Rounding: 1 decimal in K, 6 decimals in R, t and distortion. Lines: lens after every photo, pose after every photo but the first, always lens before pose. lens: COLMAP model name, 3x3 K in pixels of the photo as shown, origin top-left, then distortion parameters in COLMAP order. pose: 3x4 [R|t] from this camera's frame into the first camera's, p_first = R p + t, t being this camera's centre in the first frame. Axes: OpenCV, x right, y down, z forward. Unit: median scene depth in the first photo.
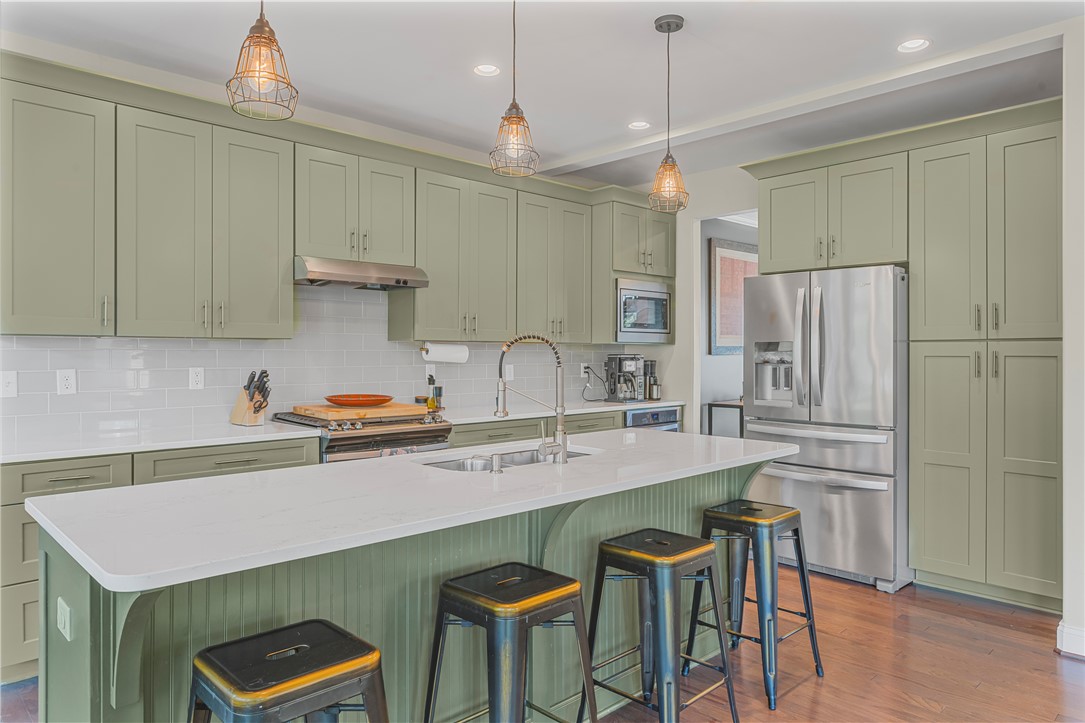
lens RADIAL K [[704.9, 0, 546.2], [0, 704.9, 348.5], [0, 0, 1]] dist [-0.002442, -0.000516]
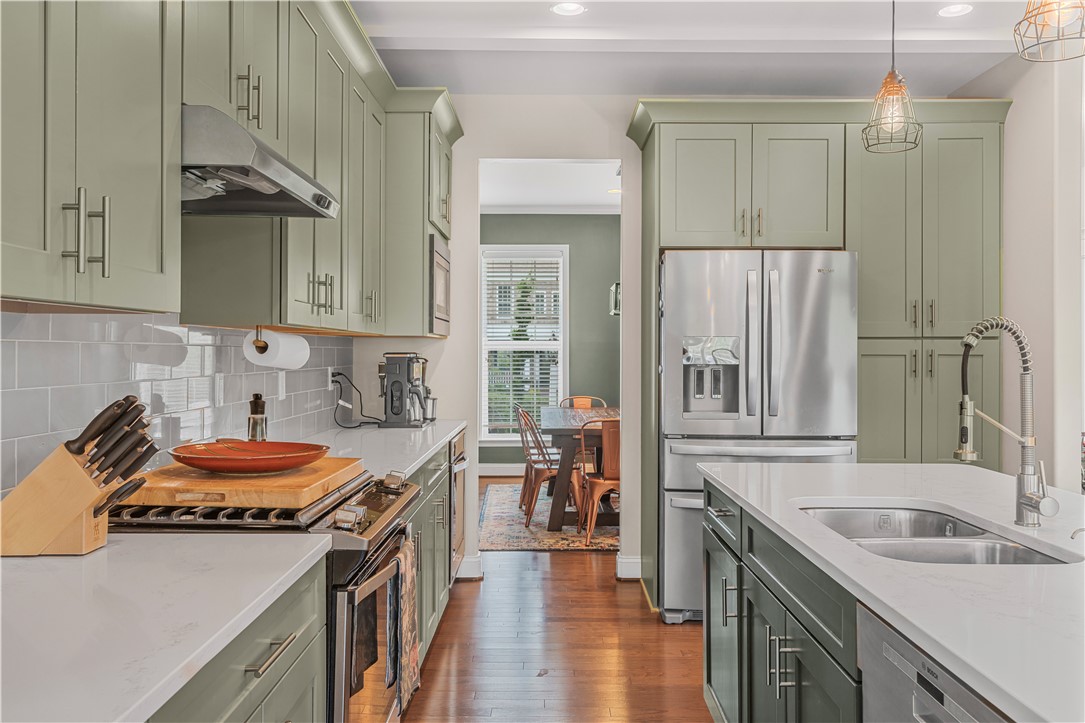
lens RADIAL K [[892.0, 0, 543.0], [0, 892.0, 352.8], [0, 0, 1]] dist [0.000154, -0.004888]
pose [[0.695917, -0.000725, 0.718121, -0.500168], [-0.006623, 0.999950, 0.007428, 0.002049], [-0.718091, -0.009926, 0.695878, 0.440475]]
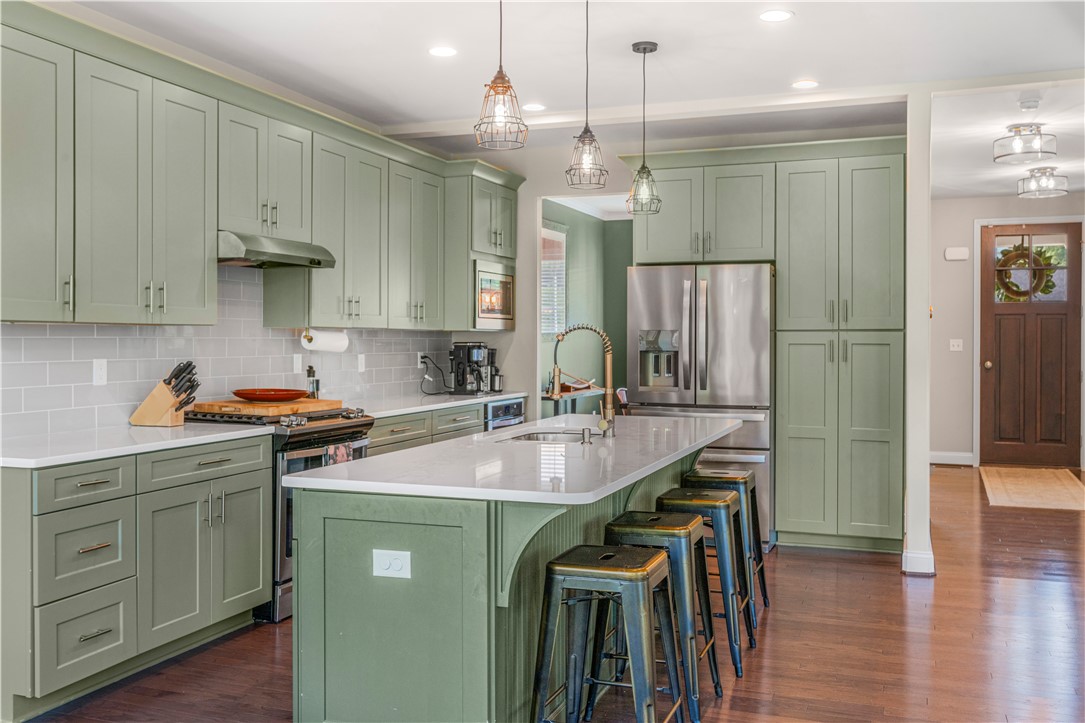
lens RADIAL K [[986.4, 0, 543.0], [0, 986.4, 346.2], [0, 0, 1]] dist [0.007356, 0.003221]
pose [[0.904113, -0.002732, 0.427286, -0.449180], [-0.003333, 0.999904, 0.013447, -0.005074], [-0.427281, -0.013582, 0.904017, -0.245260]]
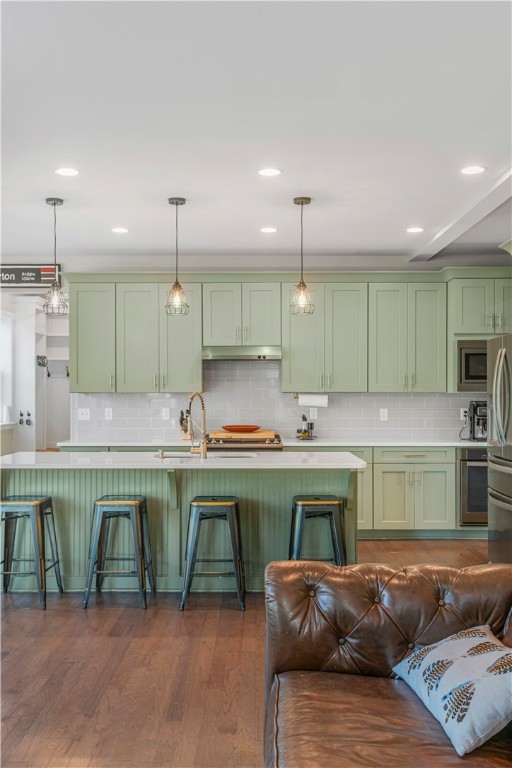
lens RADIAL K [[703.9, 0, 256.0], [0, 703.9, 384.0], [0, 0, 1]] dist [-0.007761, -0.001202]
pose [[0.719430, -0.012713, -0.694449, 0.858835], [0.005317, 0.999904, -0.012797, -0.010294], [0.694545, 0.005514, 0.719428, -0.172991]]
